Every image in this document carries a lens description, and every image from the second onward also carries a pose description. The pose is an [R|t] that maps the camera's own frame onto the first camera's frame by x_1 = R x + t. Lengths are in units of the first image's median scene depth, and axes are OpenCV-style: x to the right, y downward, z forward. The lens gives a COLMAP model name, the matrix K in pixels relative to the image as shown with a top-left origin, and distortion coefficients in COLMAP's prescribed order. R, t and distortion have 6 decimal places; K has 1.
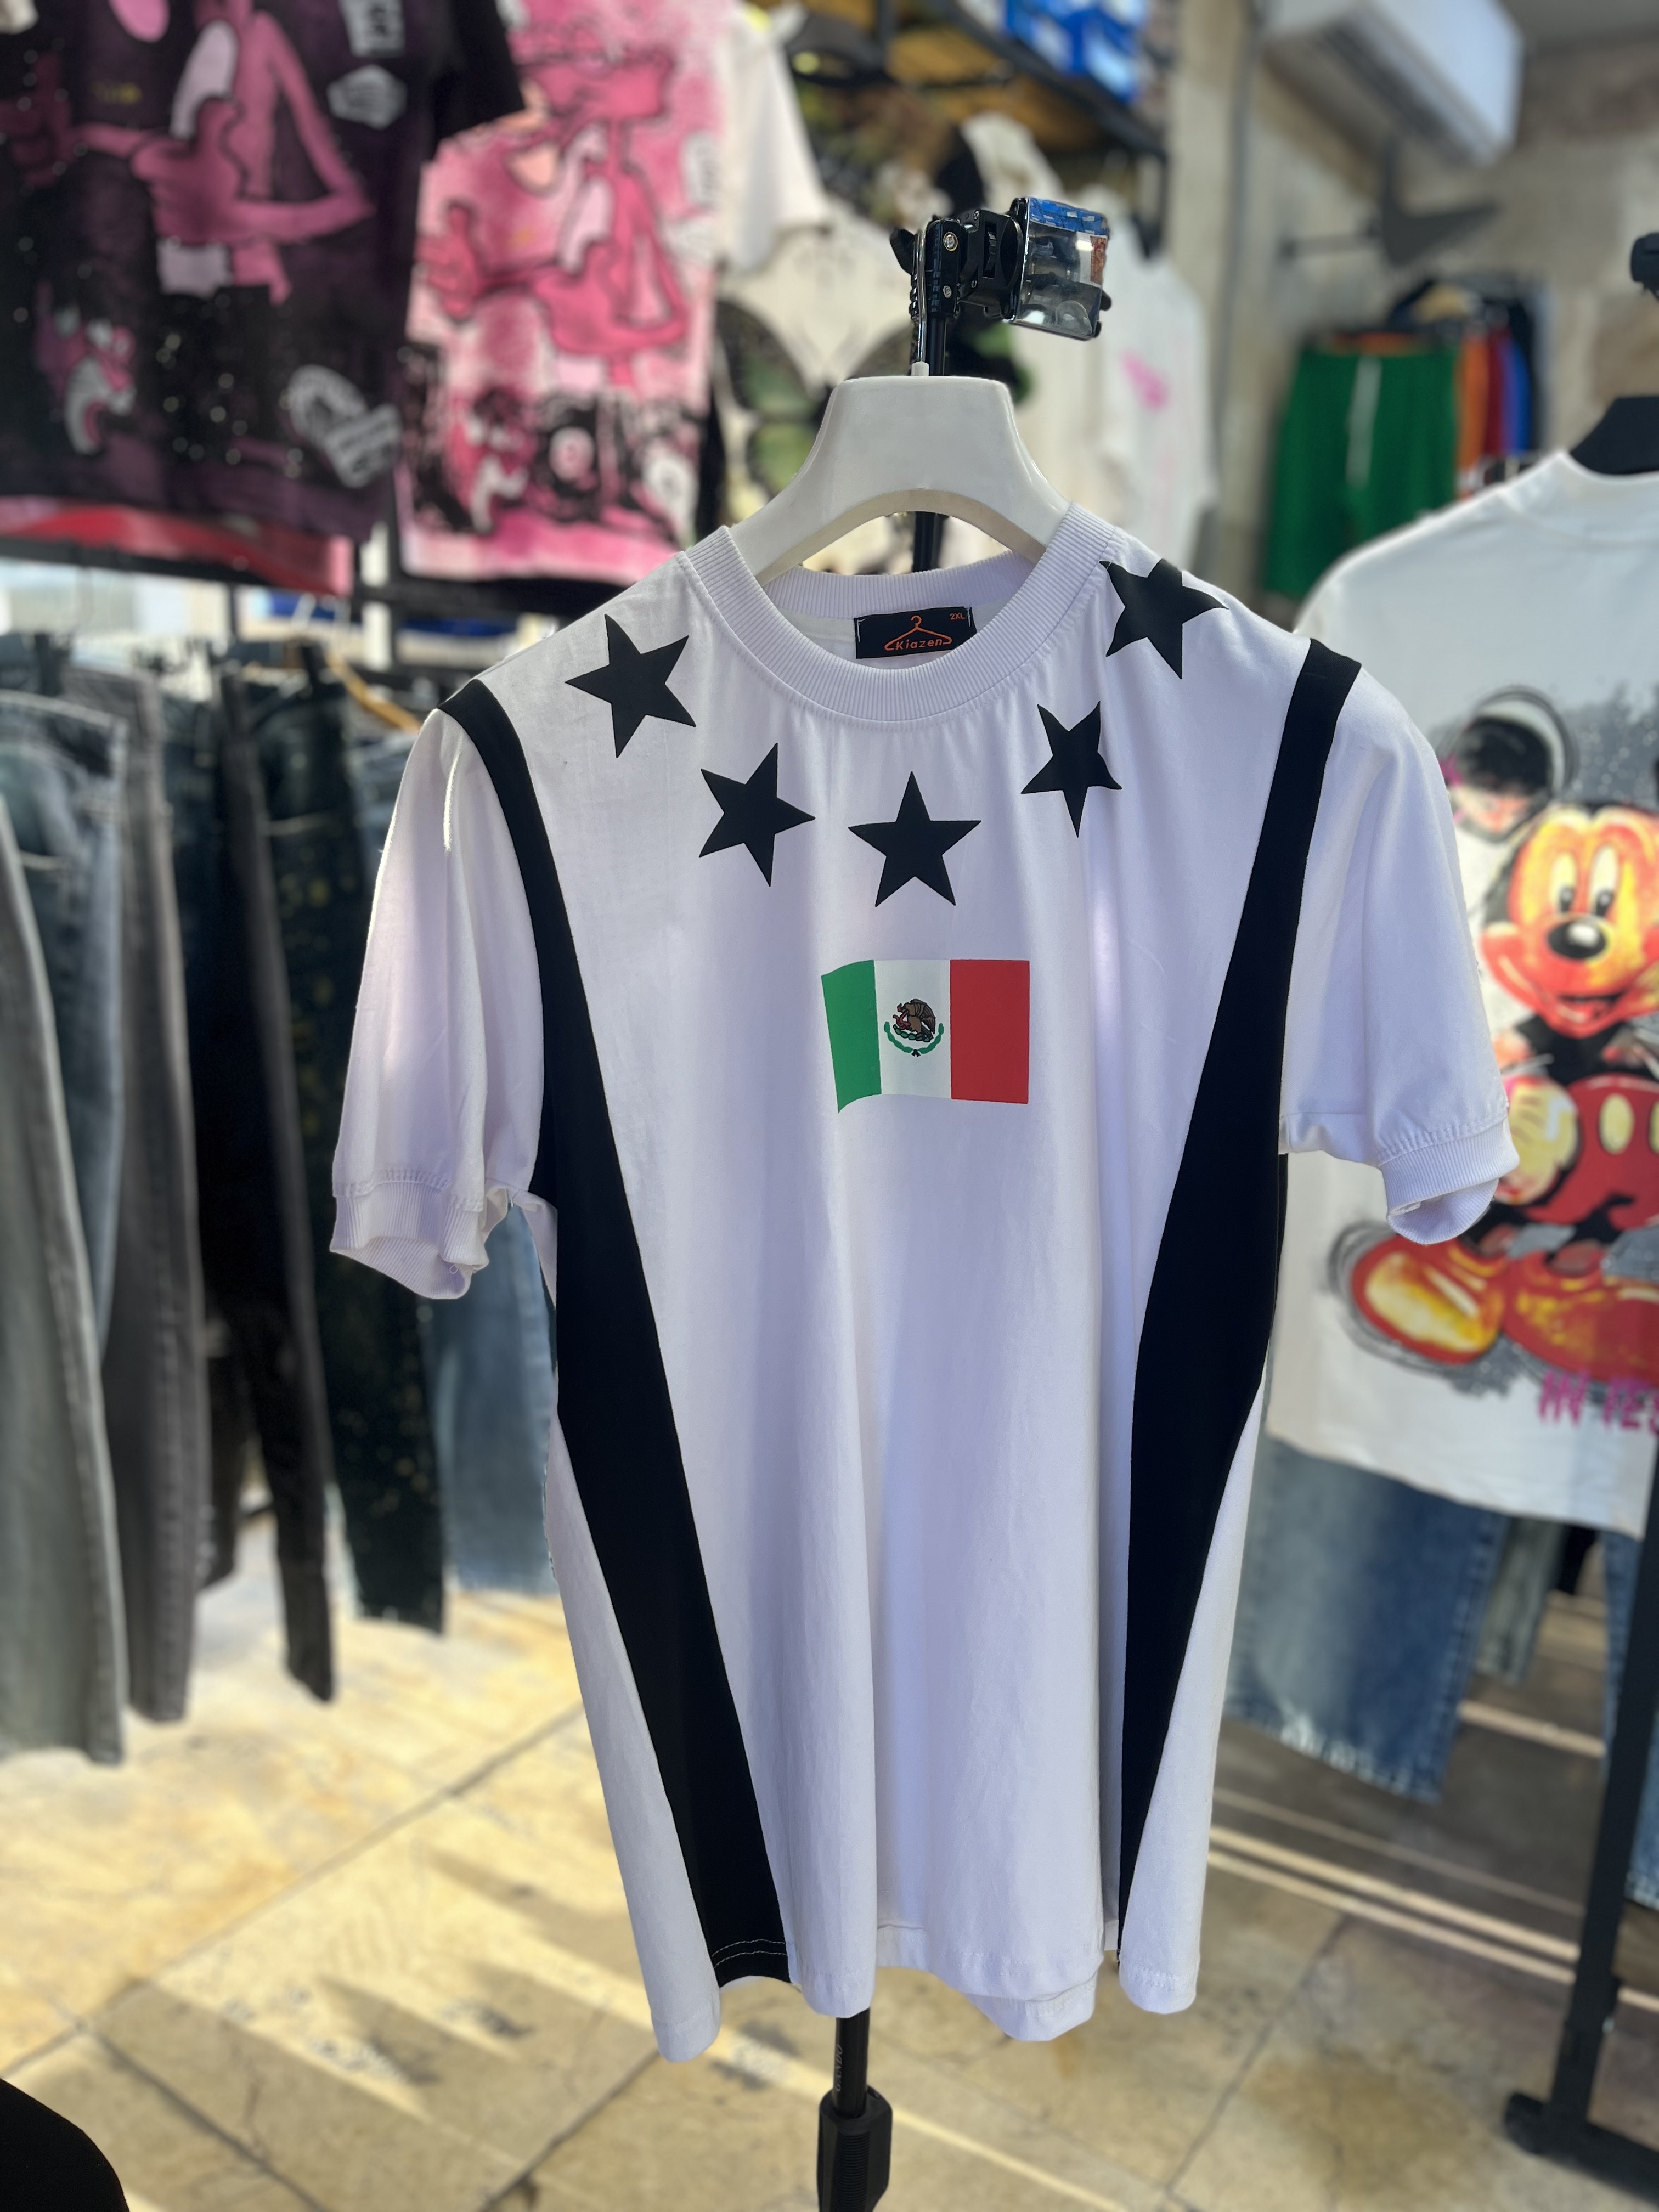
lens RADIAL K [[1707.3, 0, 808.4], [0, 1707.3, 1104.3], [0, 0, 1]] dist [0.055053, -0.096090]
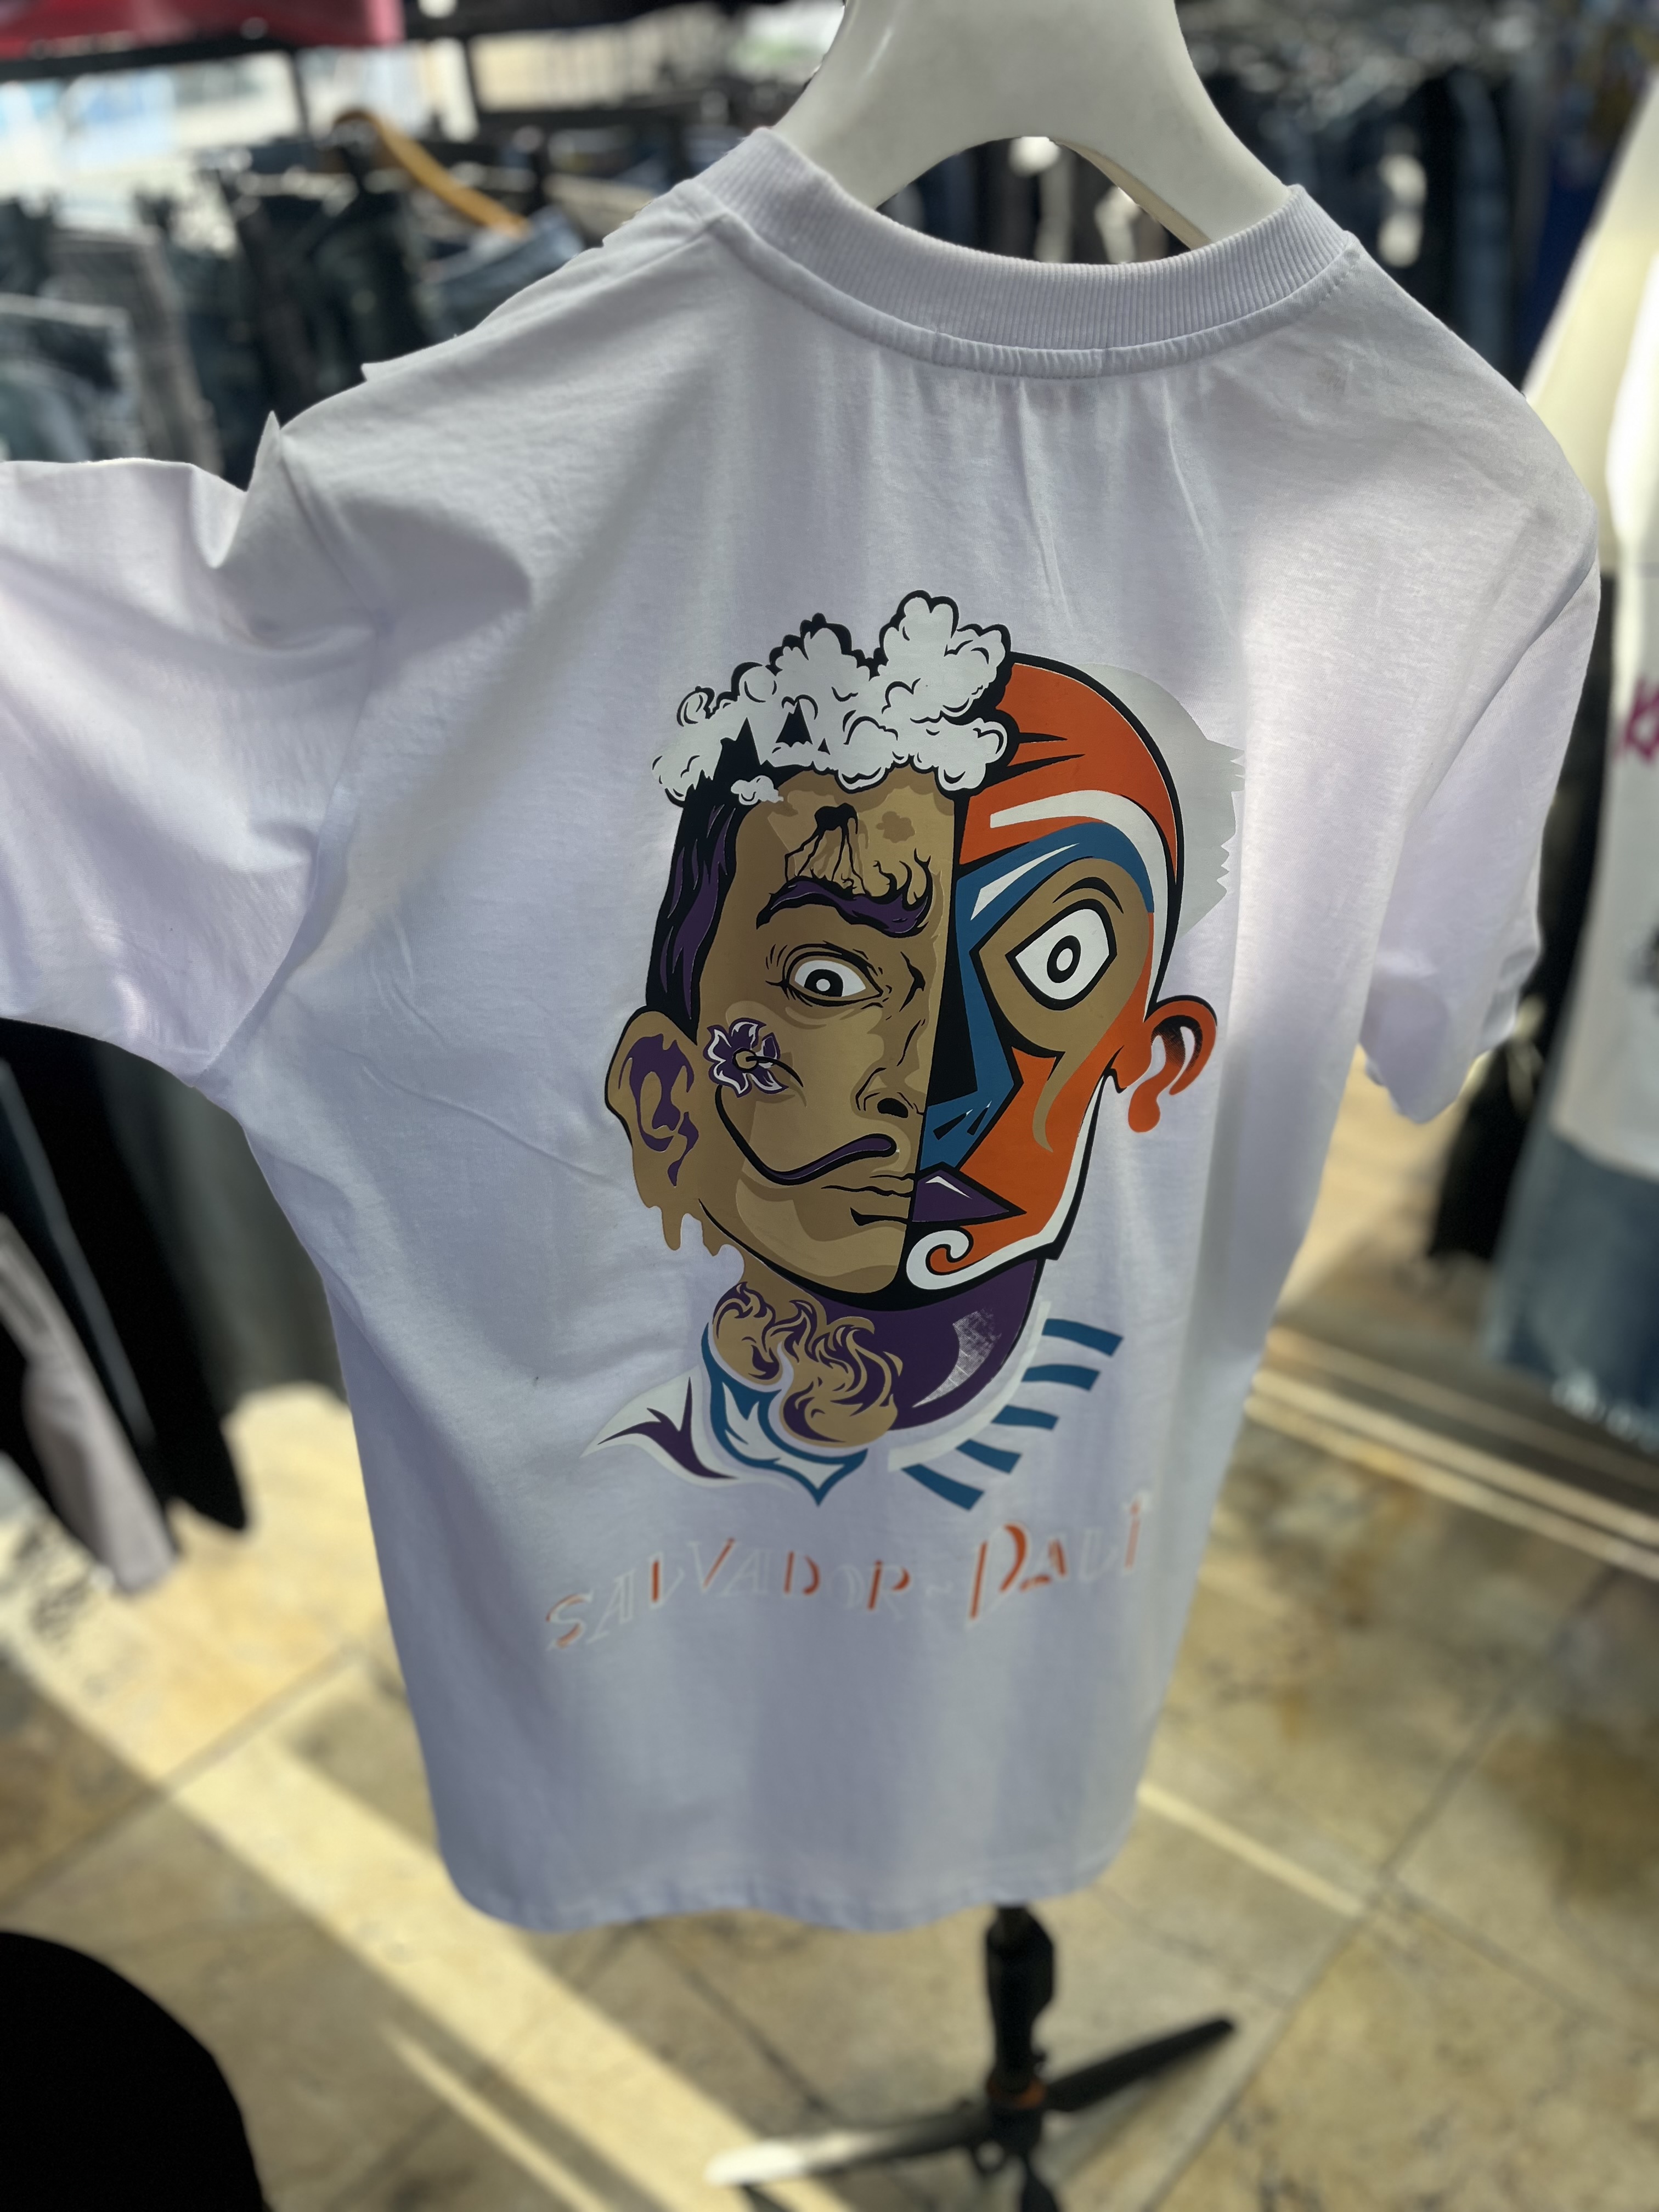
lens RADIAL K [[1707.3, 0, 819.9], [0, 1707.3, 1111.4], [0, 0, 1]] dist [0.055053, -0.096090]
pose [[0.982568, -0.014293, -0.185355, 0.052707], [0.080891, 0.930578, 0.357044, -0.101194], [0.167384, -0.365814, 0.915512, 0.130999]]
